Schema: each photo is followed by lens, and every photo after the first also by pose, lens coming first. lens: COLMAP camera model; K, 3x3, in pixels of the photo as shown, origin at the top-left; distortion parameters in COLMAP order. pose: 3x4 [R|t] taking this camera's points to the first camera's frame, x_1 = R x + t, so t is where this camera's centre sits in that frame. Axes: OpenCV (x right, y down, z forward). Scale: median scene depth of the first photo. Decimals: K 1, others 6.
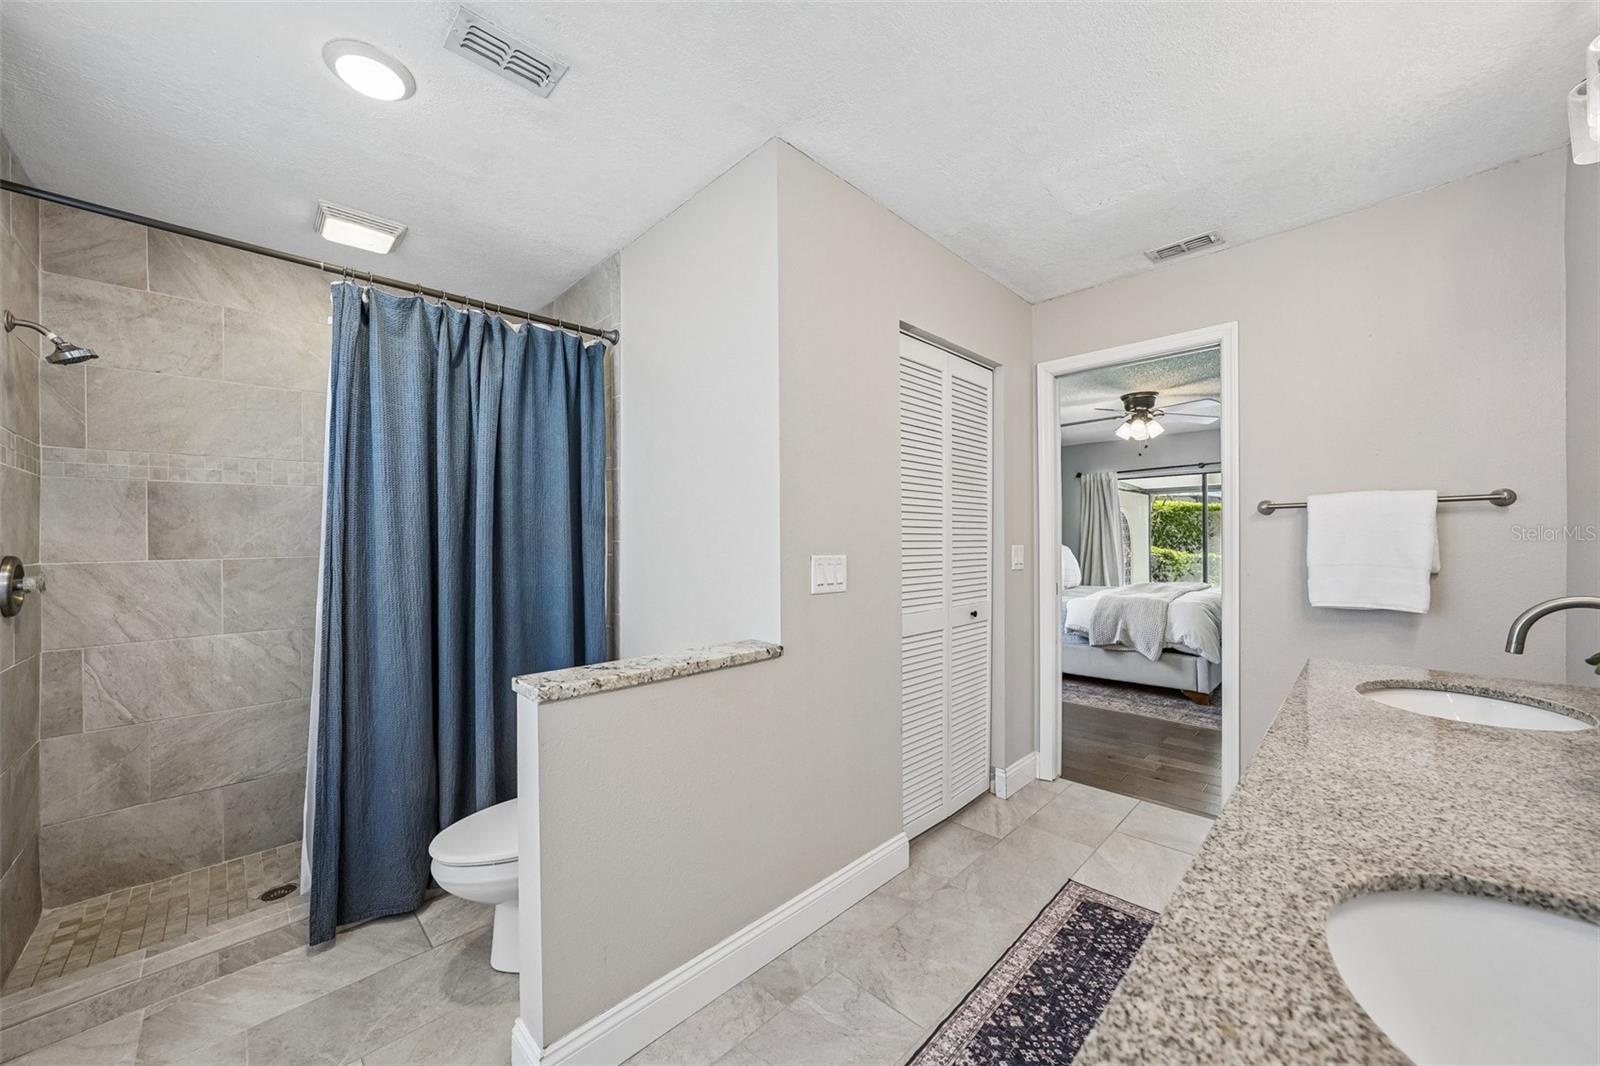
lens RADIAL K [[577.4, 0, 789.3], [0, 577.4, 539.6], [0, 0, 1]] dist [-0.023180, 0.002620]
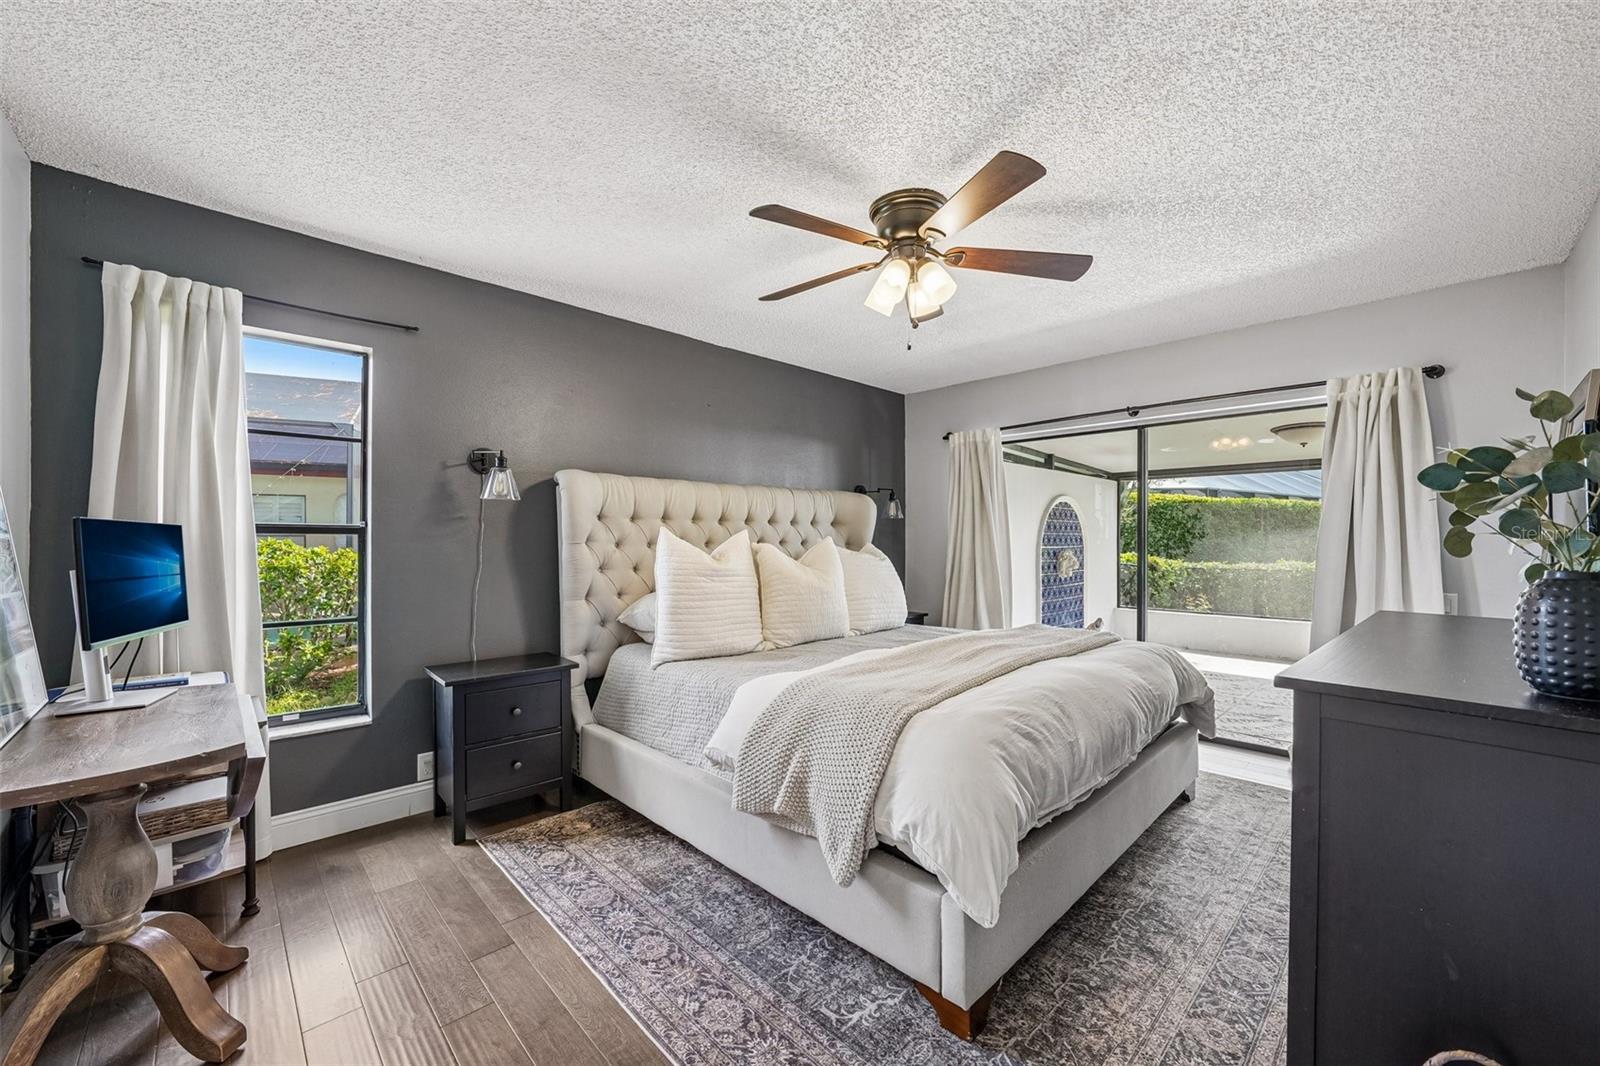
lens RADIAL K [[615.4, 0, 795.6], [0, 615.4, 537.5], [0, 0, 1]] dist [-0.012705, 0.000483]
pose [[0.999840, 0.011095, -0.014000, 0.590636], [-0.011167, 0.999925, -0.005089, -0.003186], [0.013942, 0.005245, 0.999889, 0.591052]]
